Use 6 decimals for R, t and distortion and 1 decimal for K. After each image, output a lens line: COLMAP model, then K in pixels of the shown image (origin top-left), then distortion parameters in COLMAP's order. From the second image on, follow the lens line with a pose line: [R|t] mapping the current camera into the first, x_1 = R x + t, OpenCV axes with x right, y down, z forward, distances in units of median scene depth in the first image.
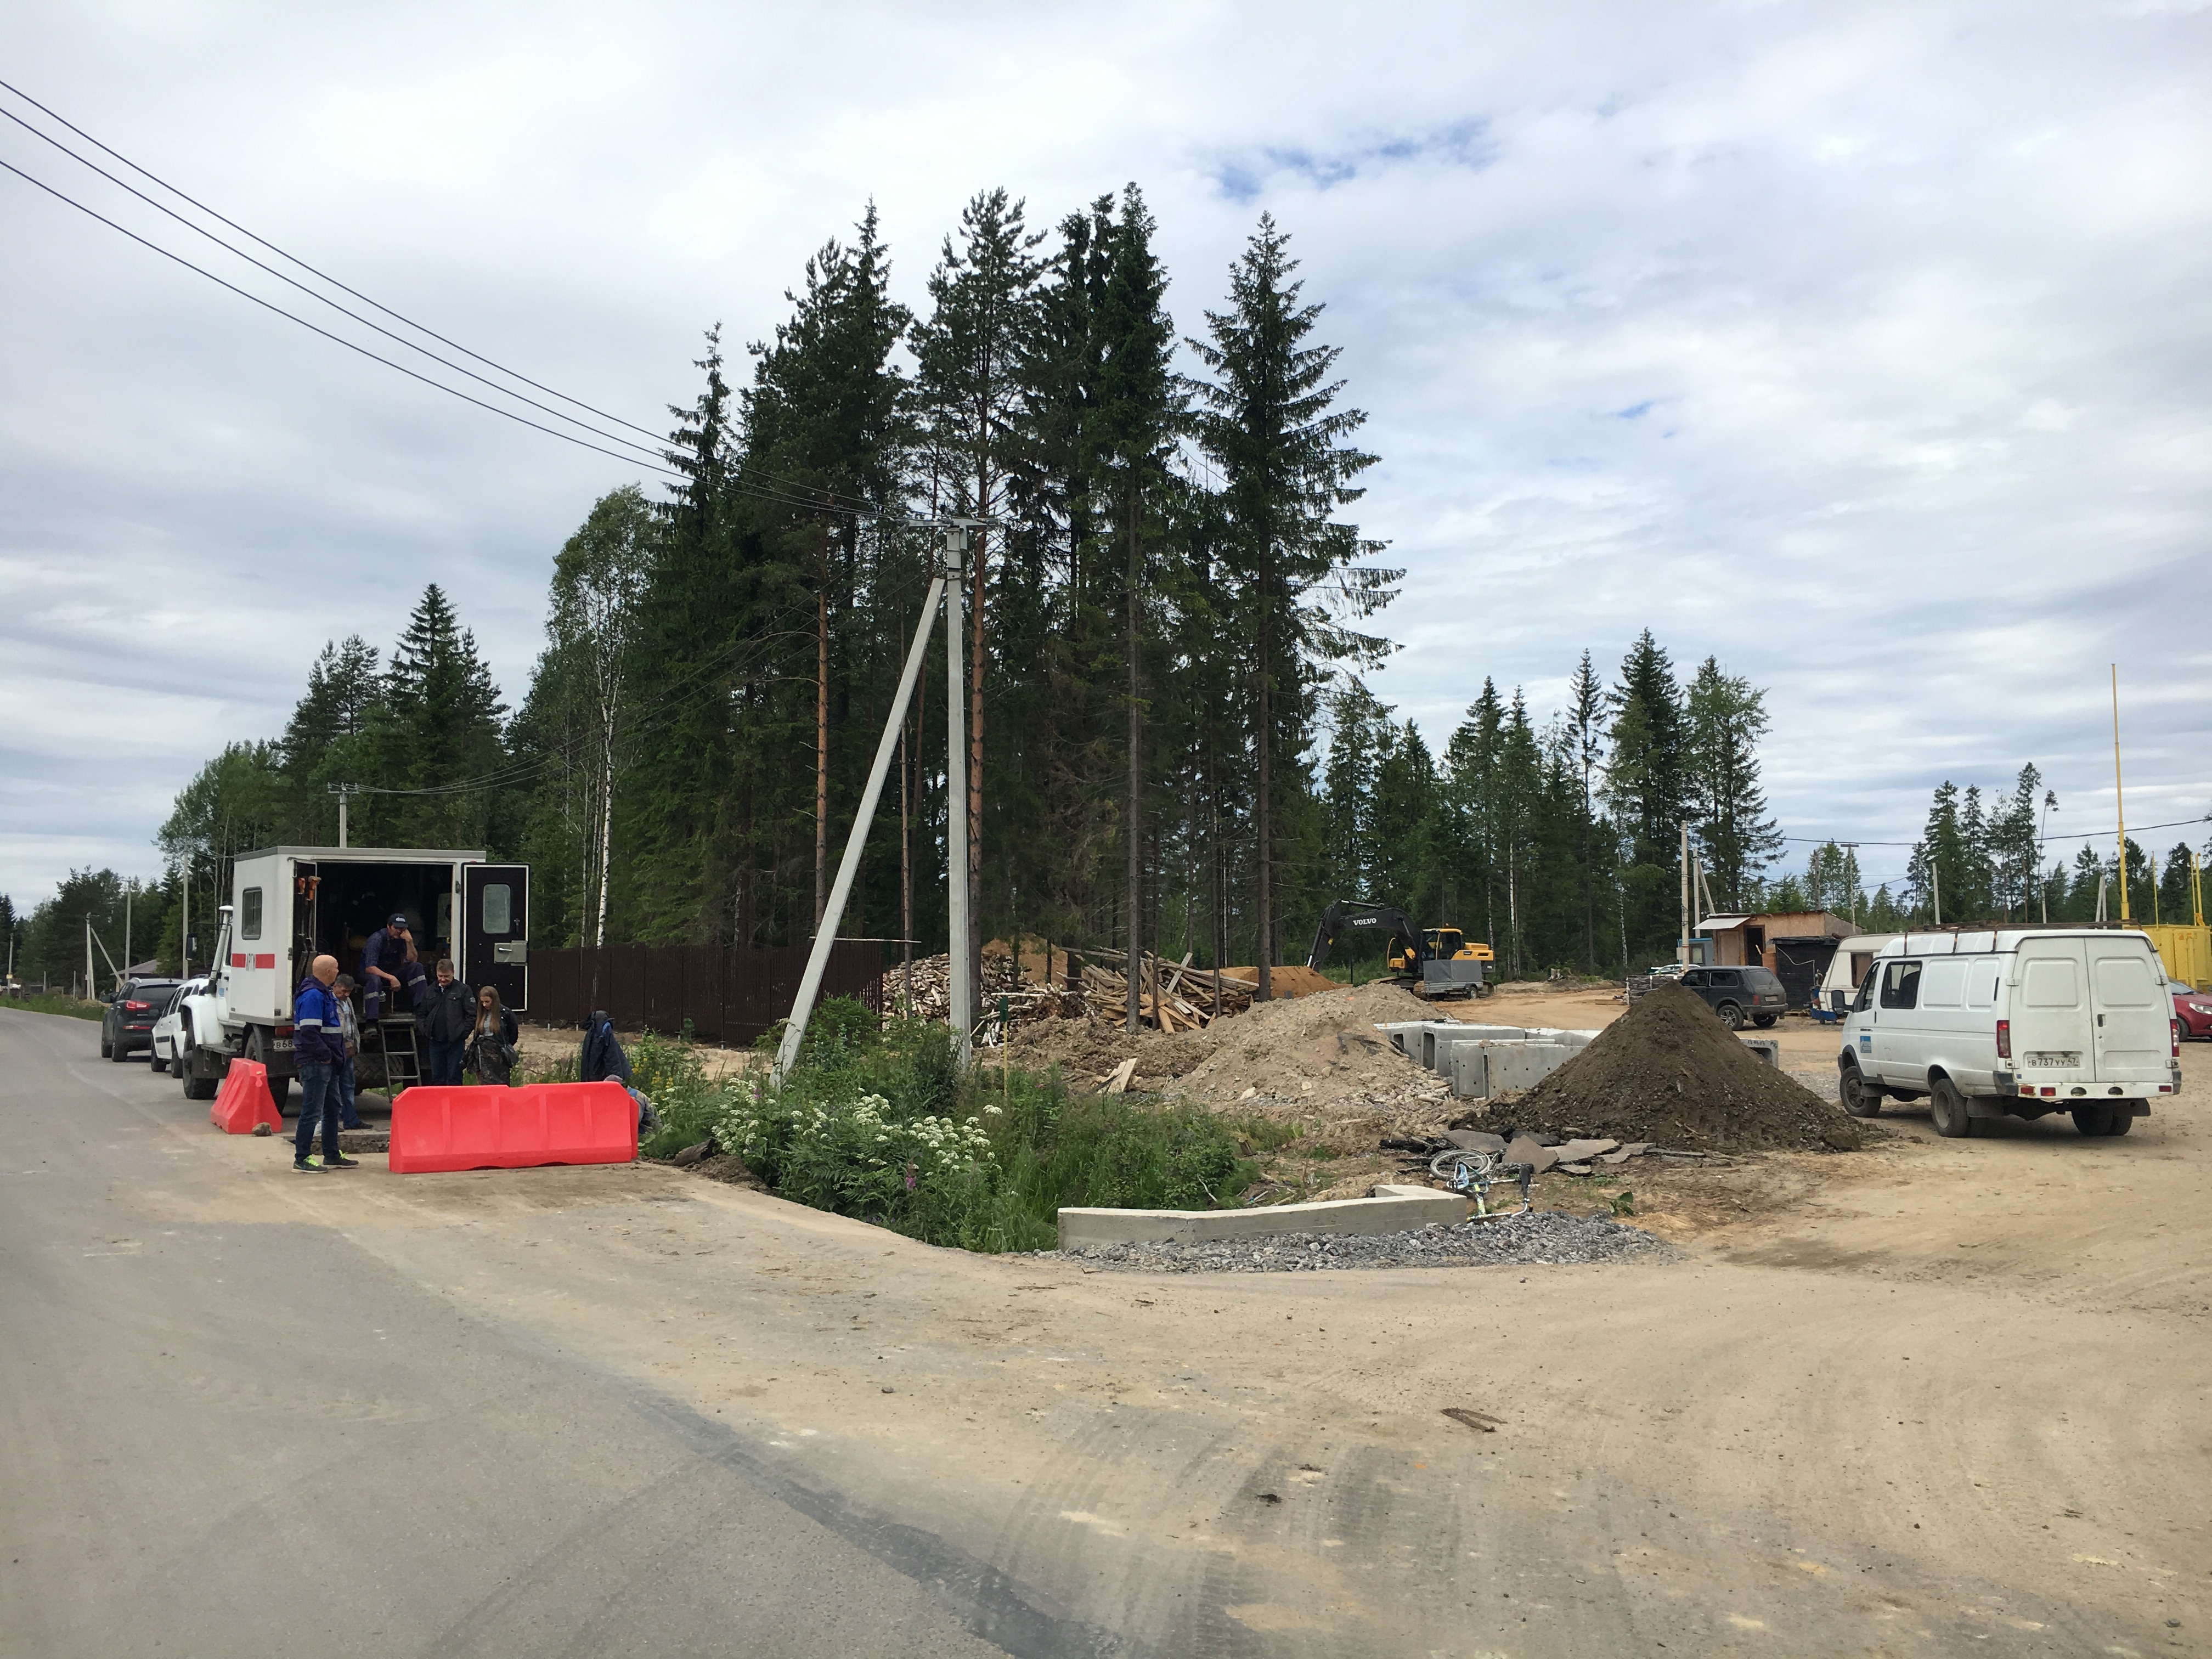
lens RADIAL K [[1968.5, 0, 1103.7], [0, 1968.5, 966.6], [0, 0, 1]] dist [0.014522, 0.008642]
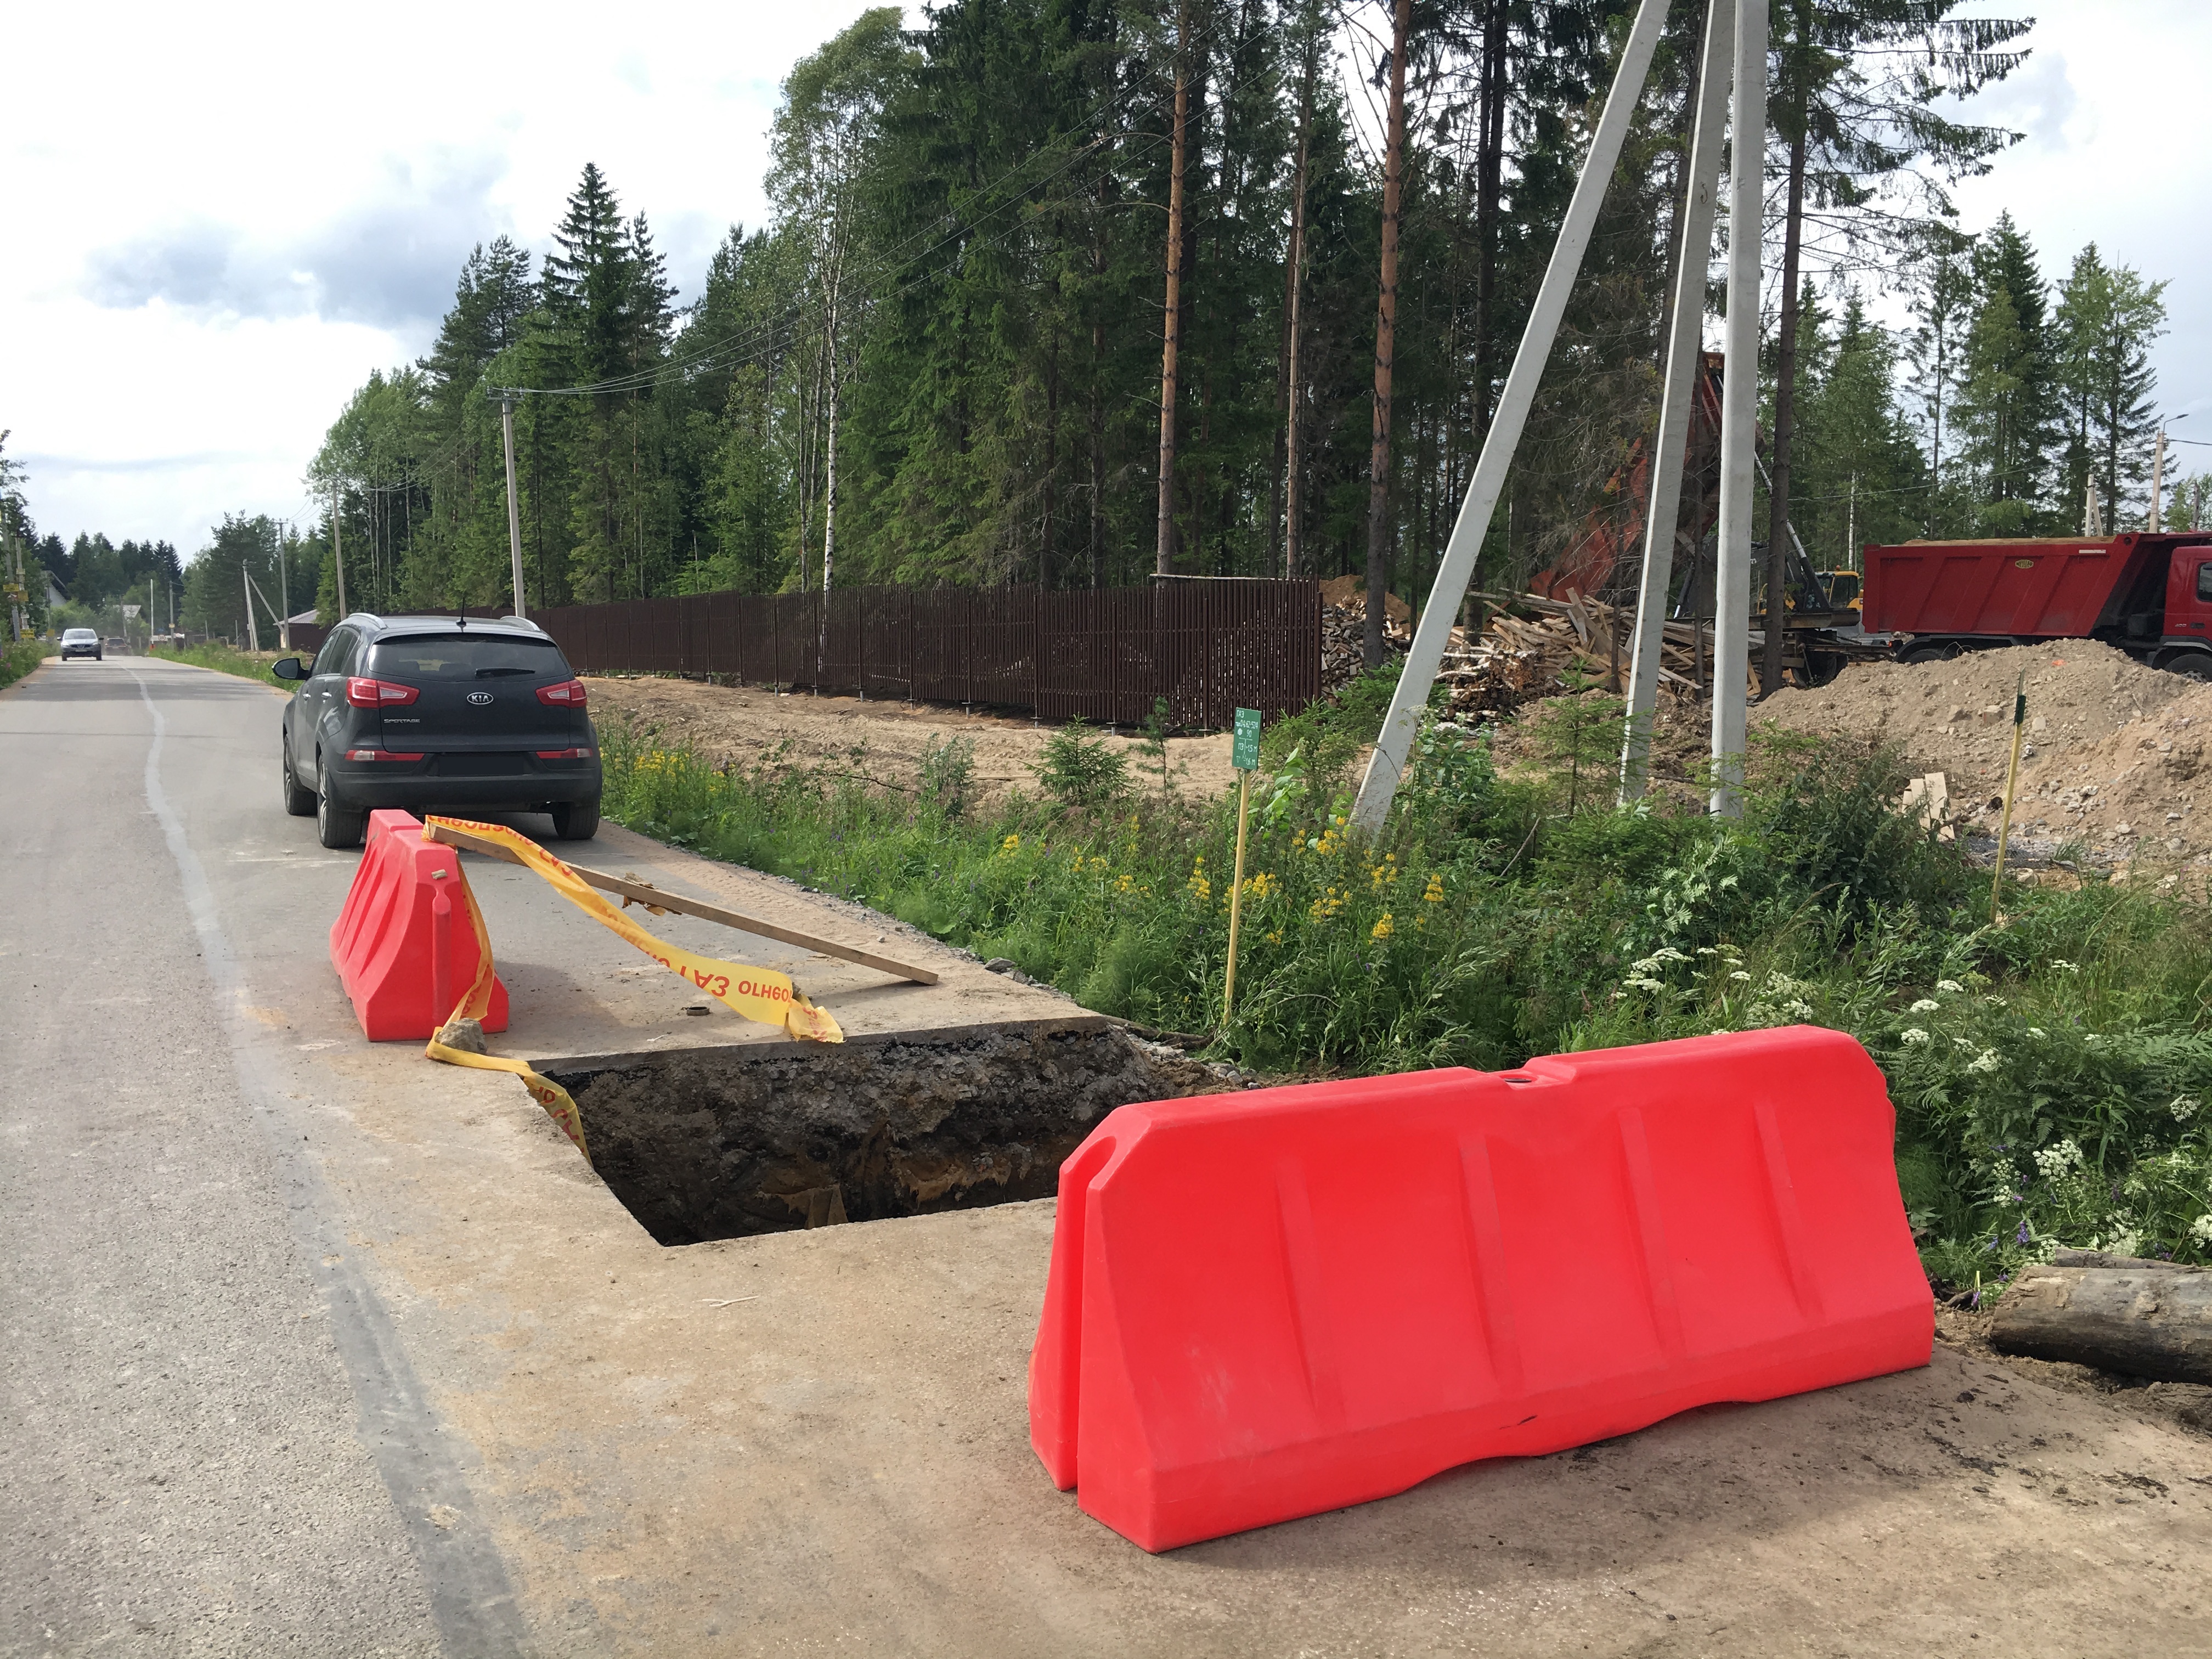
lens RADIAL K [[1968.5, 0, 1103.7], [0, 1968.5, 966.6], [0, 0, 1]] dist [0.014522, 0.008642]
pose [[0.997176, 0.016471, -0.073272, -0.043947], [-0.003553, 0.984907, 0.173048, 0.000591], [0.075017, -0.172299, 0.982184, 0.101373]]
